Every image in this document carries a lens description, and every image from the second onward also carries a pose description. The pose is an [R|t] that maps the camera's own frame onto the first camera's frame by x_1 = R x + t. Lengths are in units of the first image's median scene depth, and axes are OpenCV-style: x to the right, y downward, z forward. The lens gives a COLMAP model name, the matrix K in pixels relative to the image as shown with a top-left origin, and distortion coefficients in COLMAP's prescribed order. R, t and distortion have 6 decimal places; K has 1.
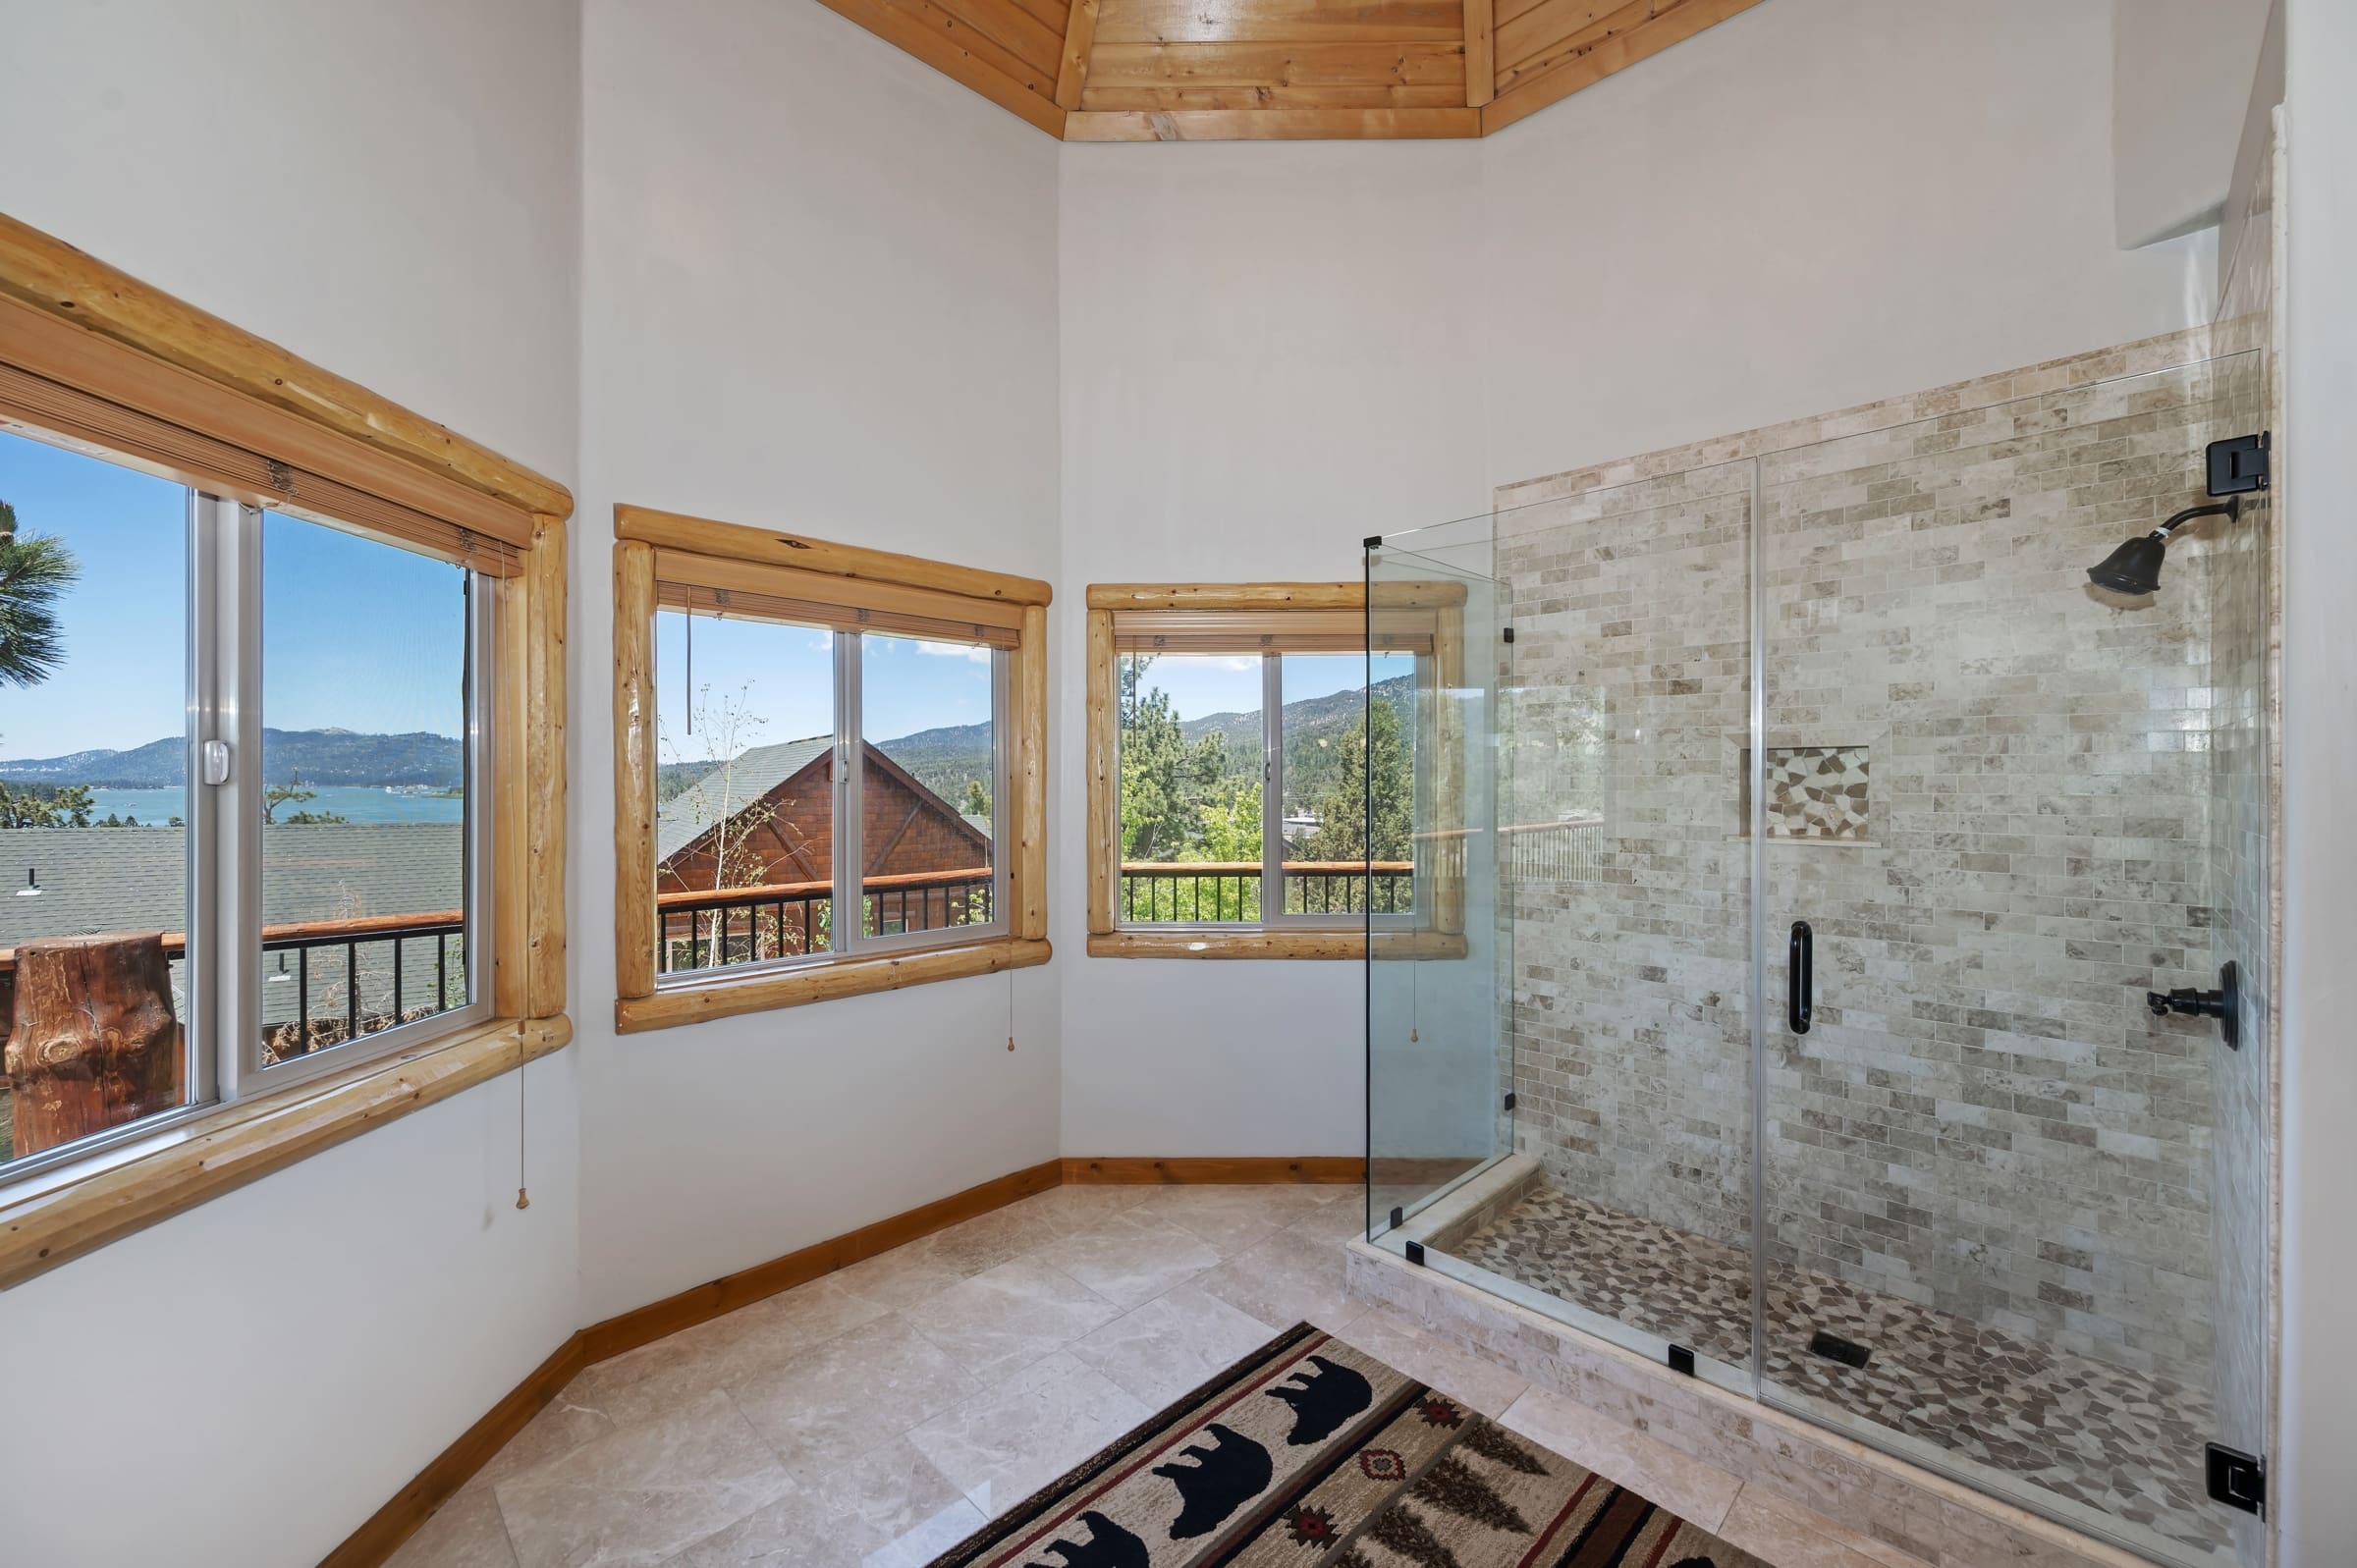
lens RADIAL K [[970.3, 0, 1178.5], [0, 970.3, 784.0], [0, 0, 1]] dist [-0.000694, 0.000101]
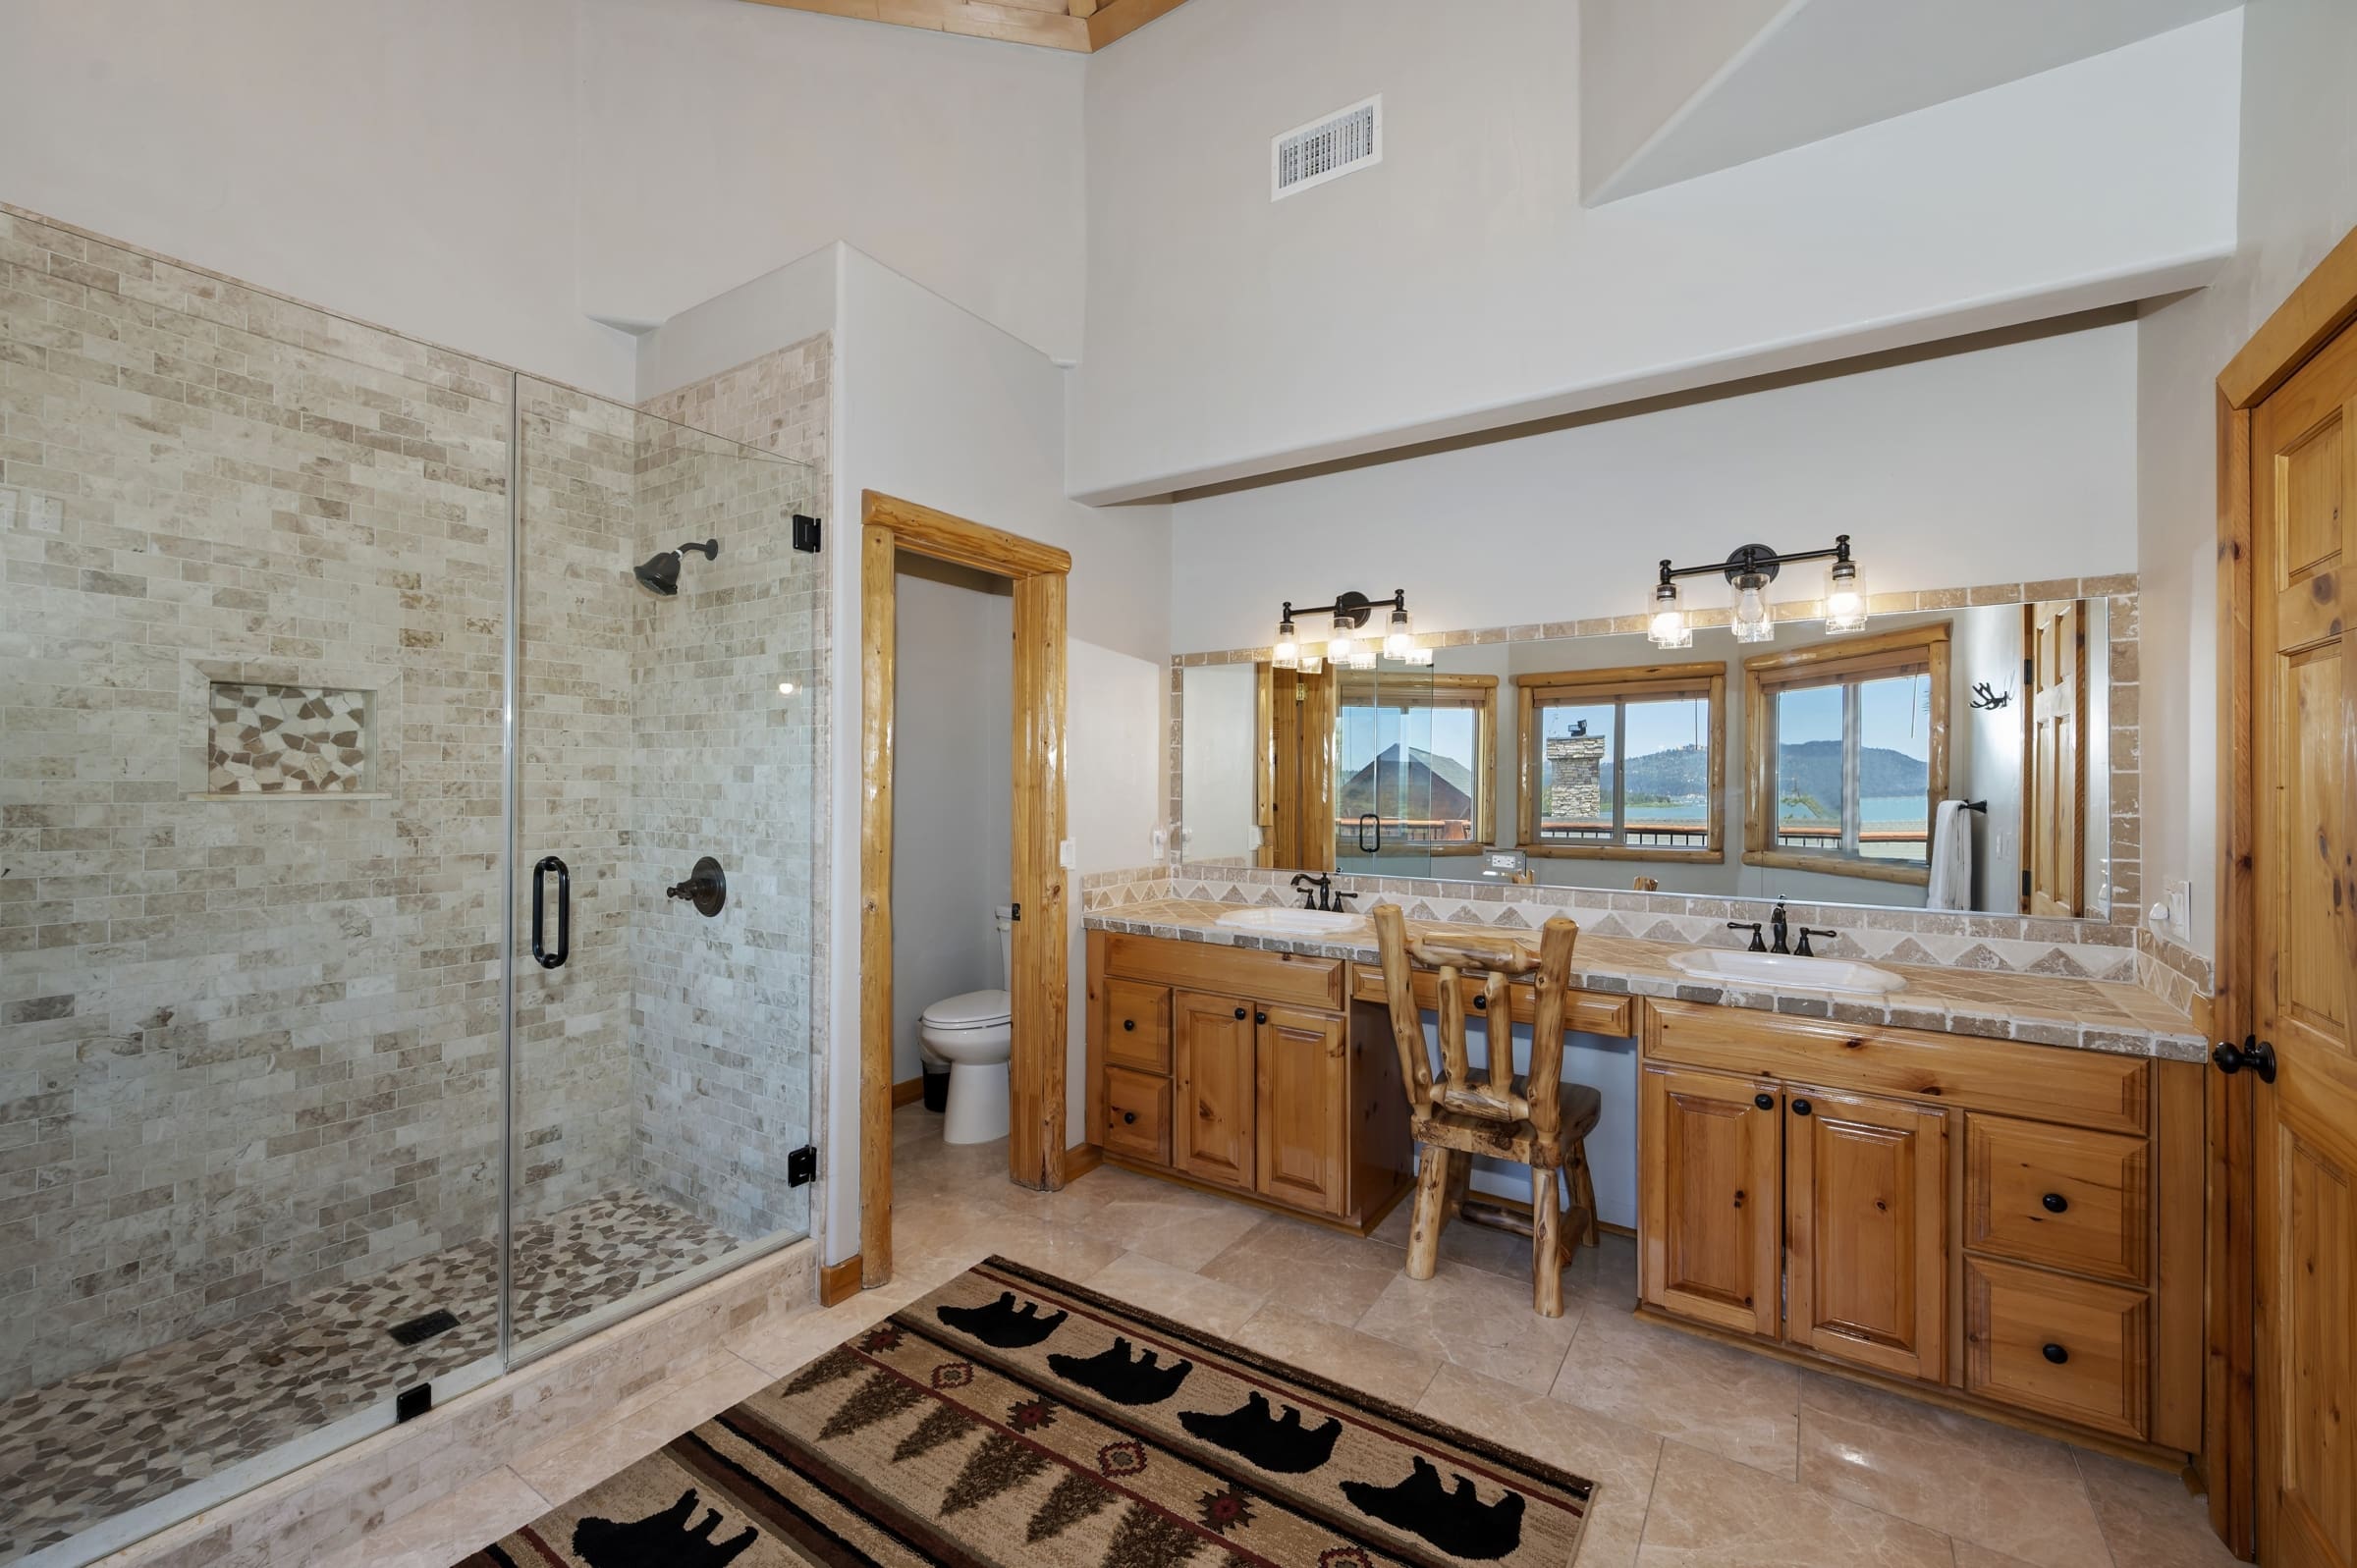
lens RADIAL K [[970.3, 0, 1178.5], [0, 970.3, 784.0], [0, 0, 1]] dist [-0.000694, 0.000101]
pose [[-0.218222, -0.001148, 0.975898, -0.374065], [0.005081, 0.999984, 0.002313, 0.053110], [-0.975886, 0.005464, -0.218213, 0.457083]]
